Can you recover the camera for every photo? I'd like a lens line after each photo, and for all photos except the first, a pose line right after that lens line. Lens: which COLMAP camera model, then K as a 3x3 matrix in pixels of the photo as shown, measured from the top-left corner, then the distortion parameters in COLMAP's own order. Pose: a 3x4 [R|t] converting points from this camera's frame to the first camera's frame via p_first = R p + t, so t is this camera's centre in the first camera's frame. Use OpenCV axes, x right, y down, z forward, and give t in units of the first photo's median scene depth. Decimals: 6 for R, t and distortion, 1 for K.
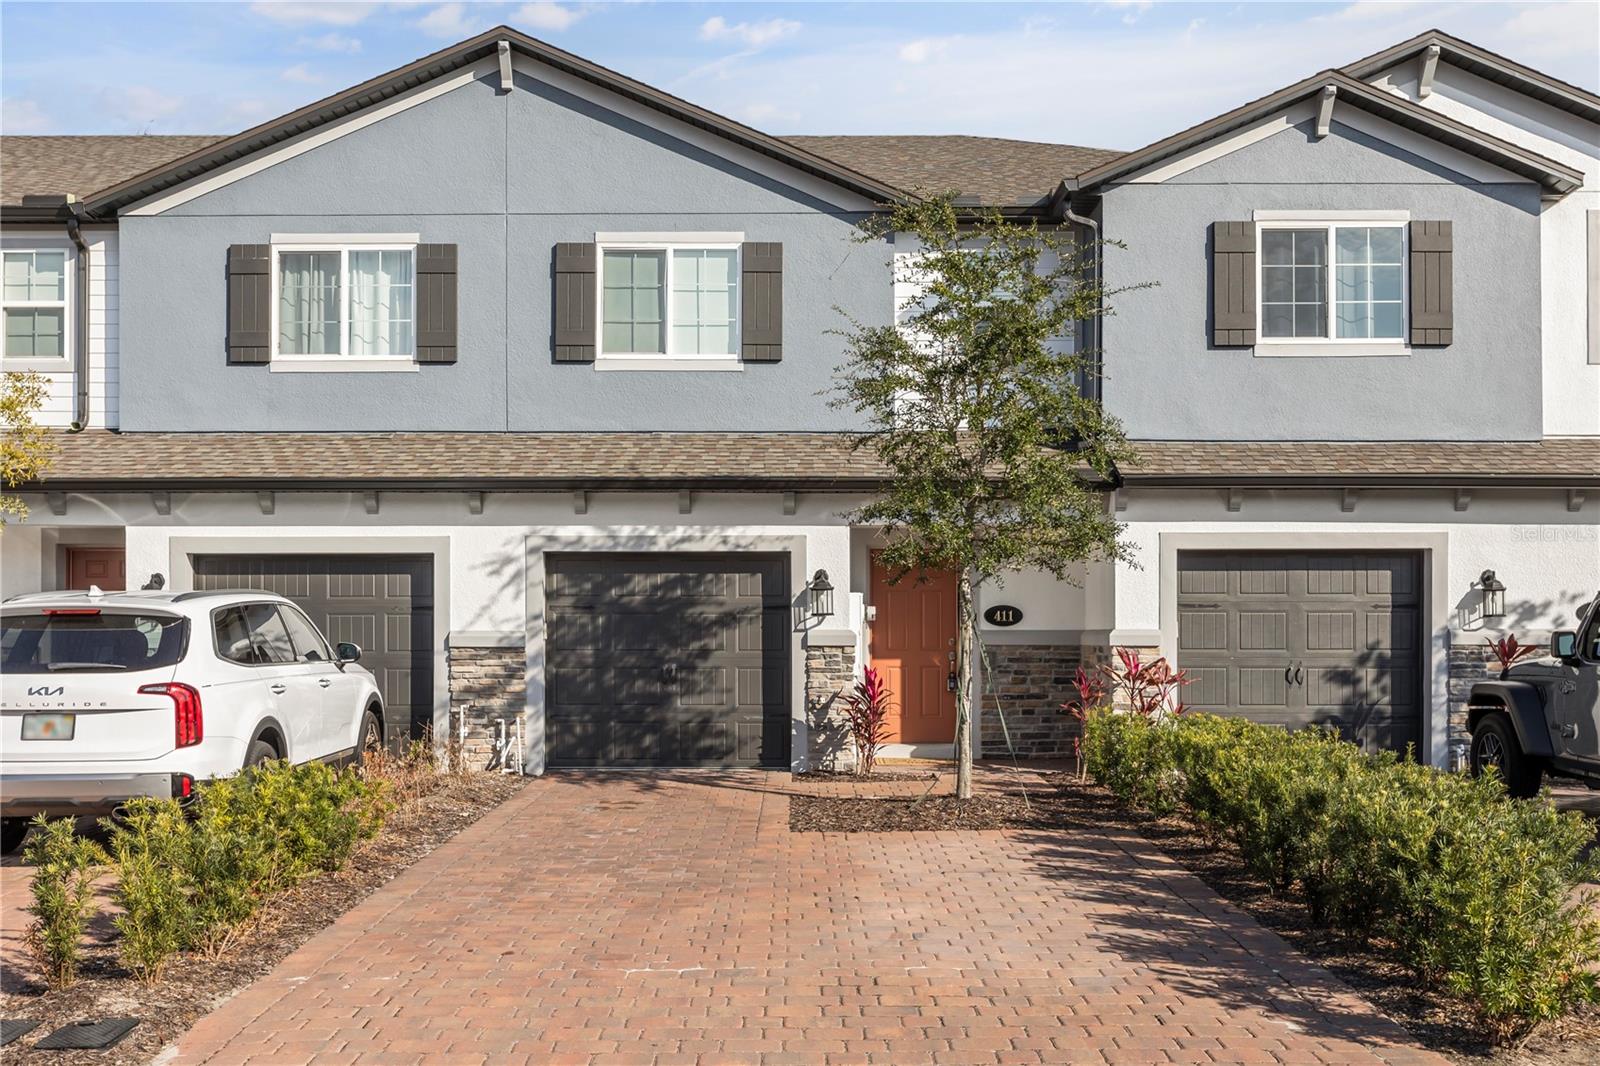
lens RADIAL K [[1634.8, 0, 800.9], [0, 1634.8, 537.8], [0, 0, 1]] dist [0.002802, 0.000000]
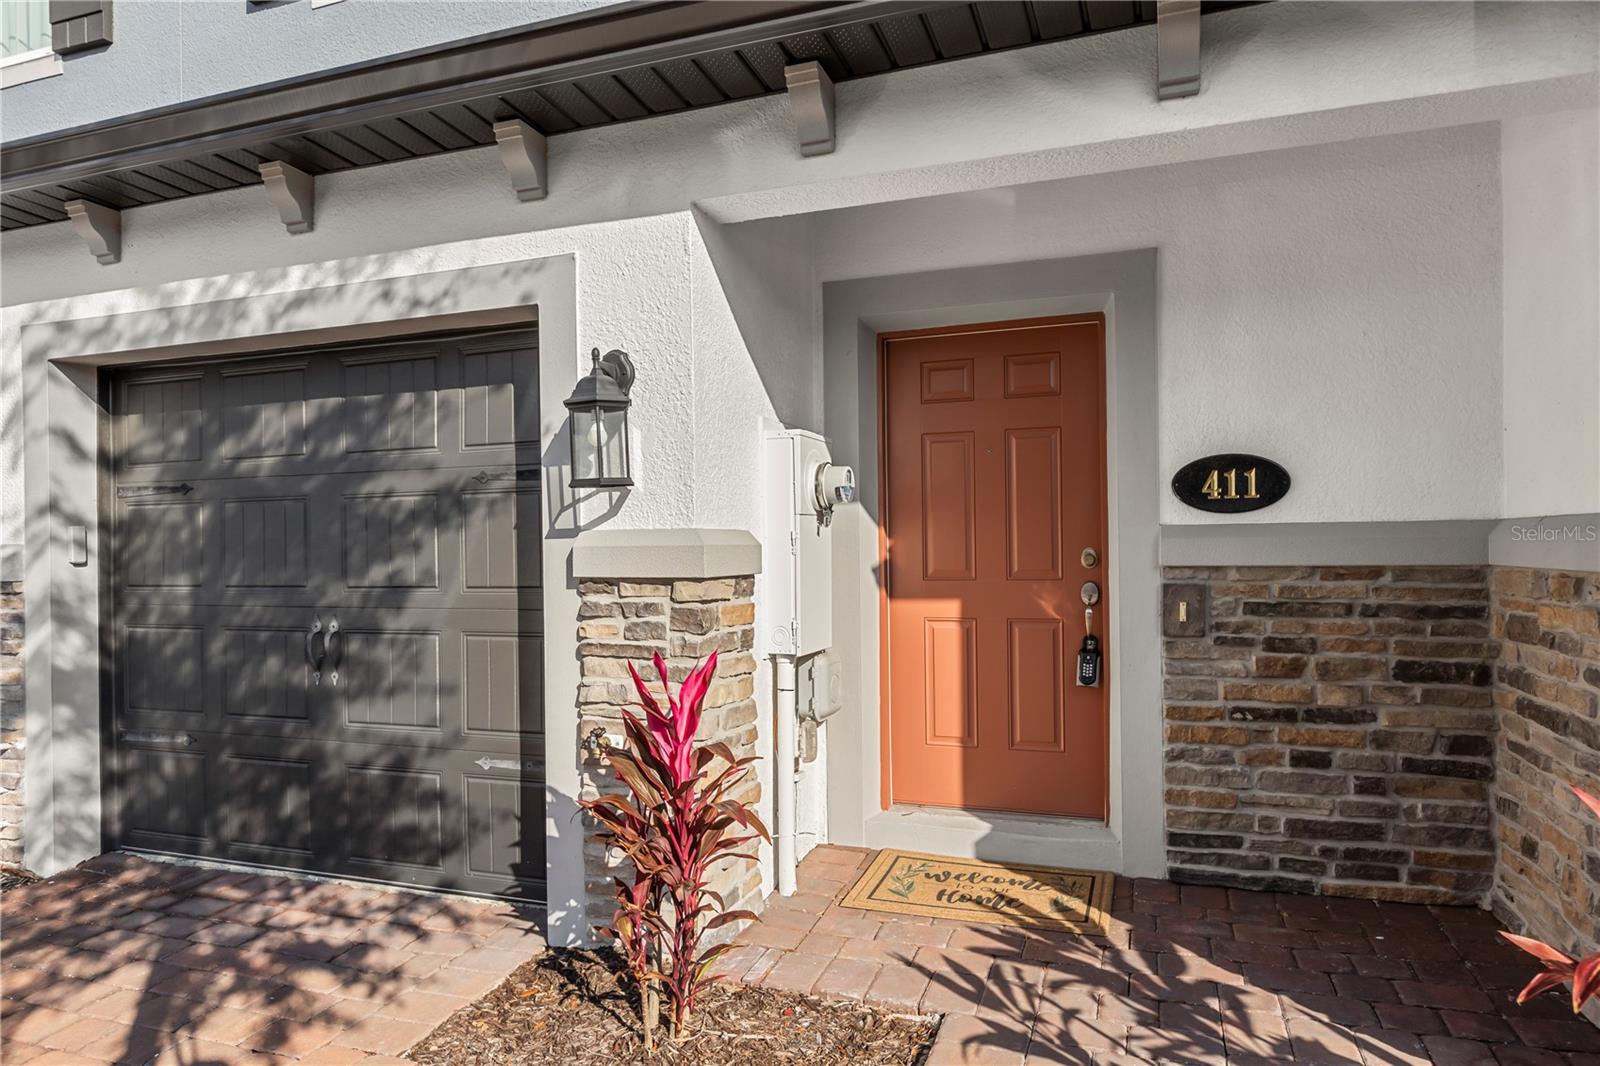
lens RADIAL K [[986.1, 0, 797.4], [0, 986.1, 528.6], [0, 0, 1]] dist [0.000337, 0.000235]
pose [[0.942225, -0.016255, -0.334585, 0.112801], [0.031839, 0.998646, 0.041146, 0.048173], [0.333463, -0.049421, 0.941467, 0.809151]]
